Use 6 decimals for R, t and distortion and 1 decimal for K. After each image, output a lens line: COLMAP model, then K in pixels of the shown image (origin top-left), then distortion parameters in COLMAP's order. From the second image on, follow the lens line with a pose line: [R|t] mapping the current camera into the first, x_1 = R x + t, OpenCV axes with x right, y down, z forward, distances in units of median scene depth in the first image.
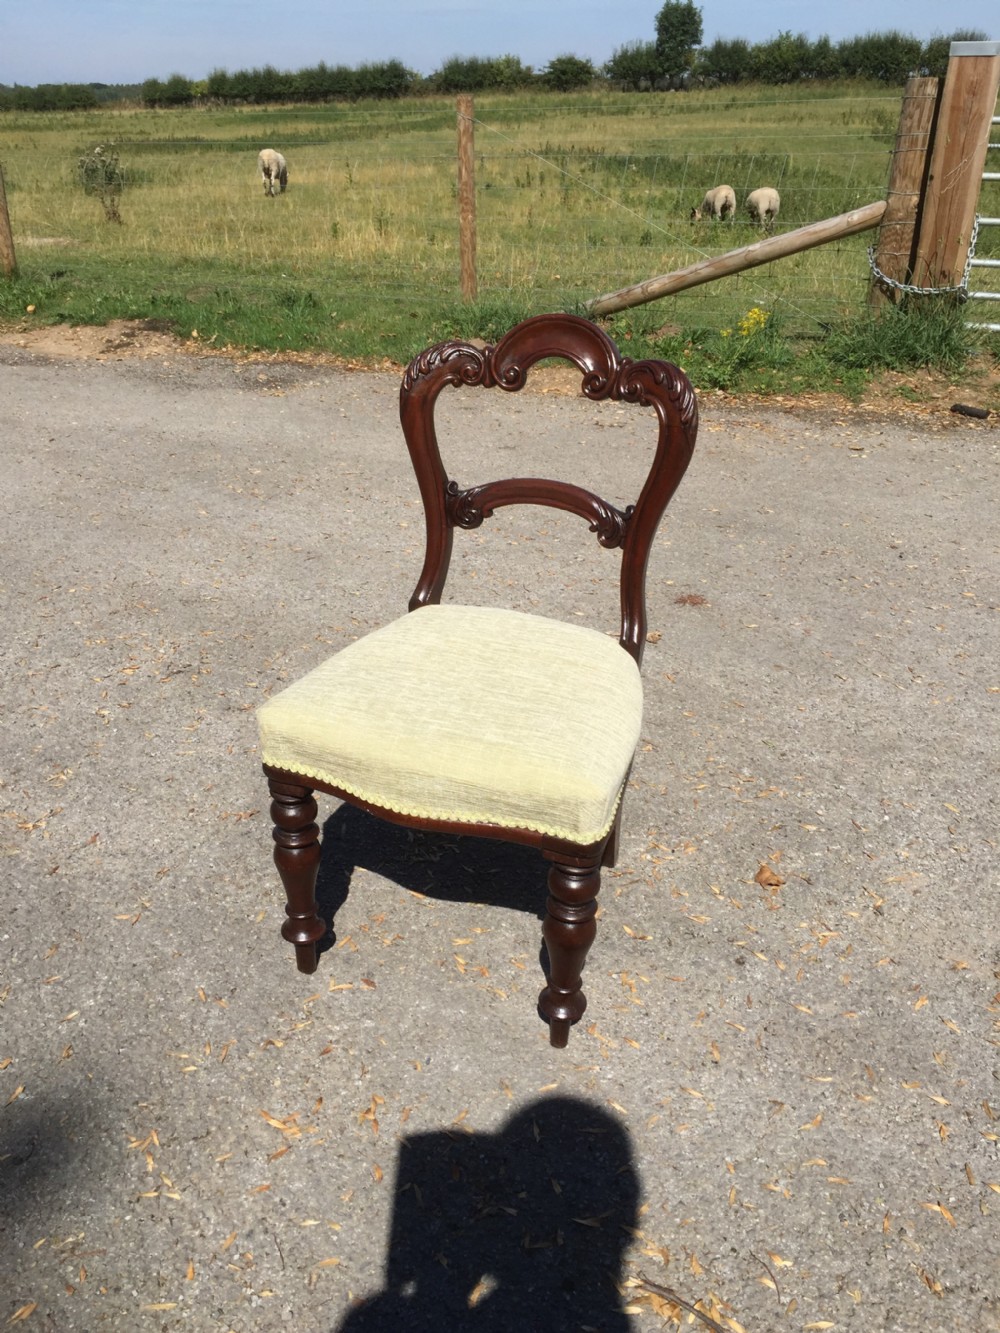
lens RADIAL K [[1131.4, 0, 513.9], [0, 1131.4, 650.5], [0, 0, 1]] dist [0.081487, -0.101110]
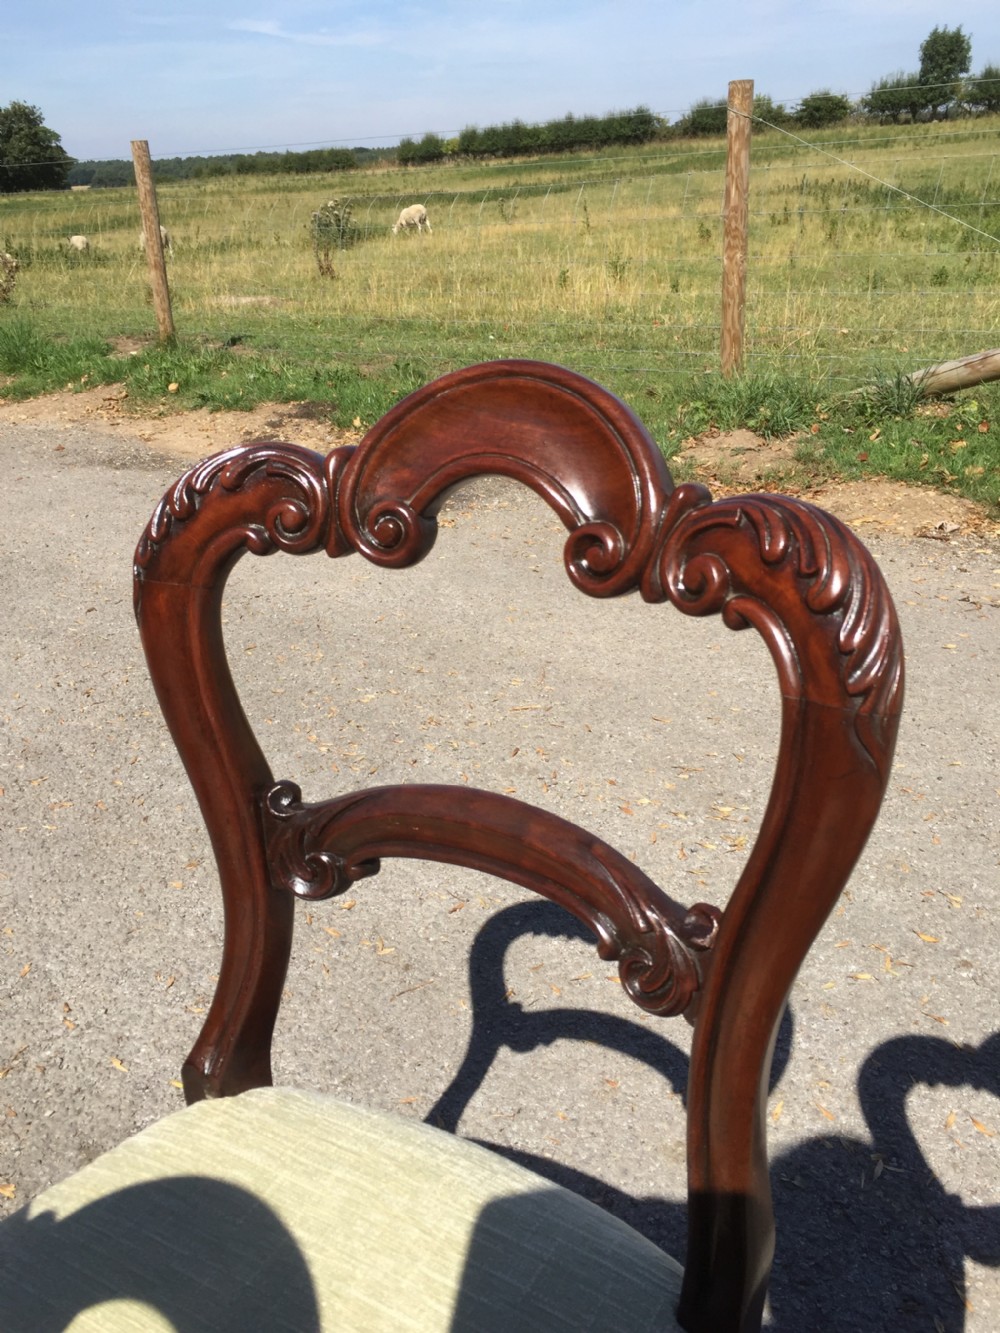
lens RADIAL K [[1131.4, 0, 513.9], [0, 1131.4, 650.5], [0, 0, 1]] dist [0.081487, -0.101110]
pose [[0.980364, 0.038598, -0.193382, -0.012277], [-0.045406, 0.998491, -0.030894, -0.047247], [0.191898, 0.039068, 0.980637, 0.127118]]
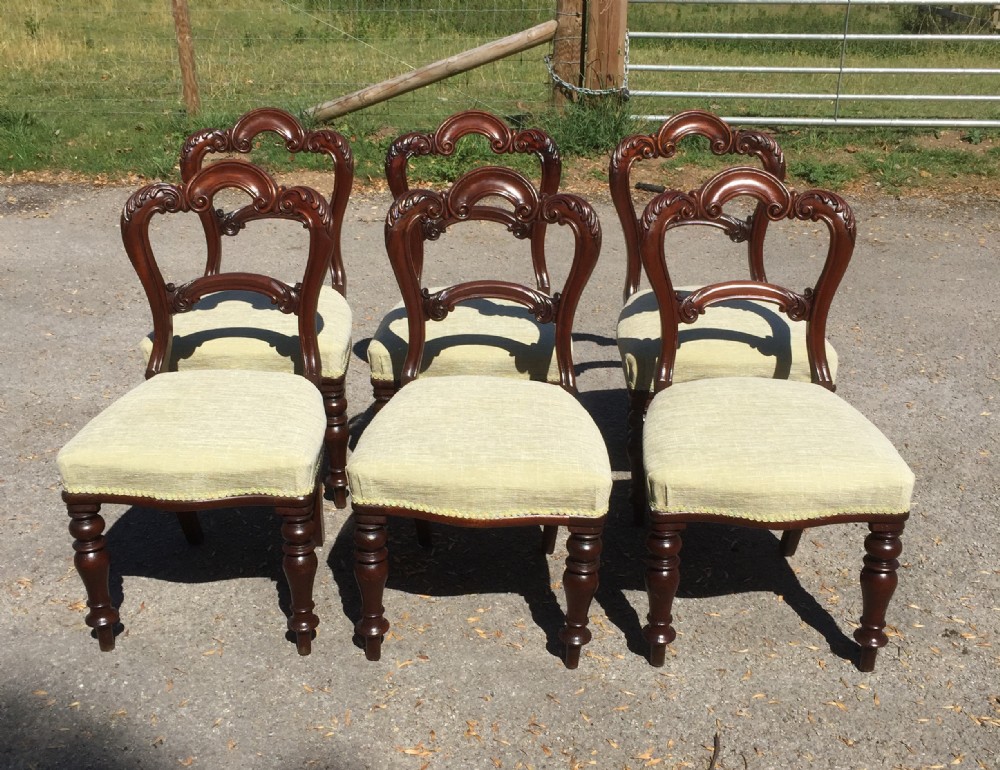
lens RADIAL K [[1129.9, 0, 500.4], [0, 1129.9, 371.0], [0, 0, 1]] dist [0.072445, -0.047959]
pose [[0.948817, -0.120881, 0.291776, -0.047223], [0.133730, 0.990717, -0.024424, -0.000384], [-0.286115, 0.062193, 0.956175, -0.041842]]
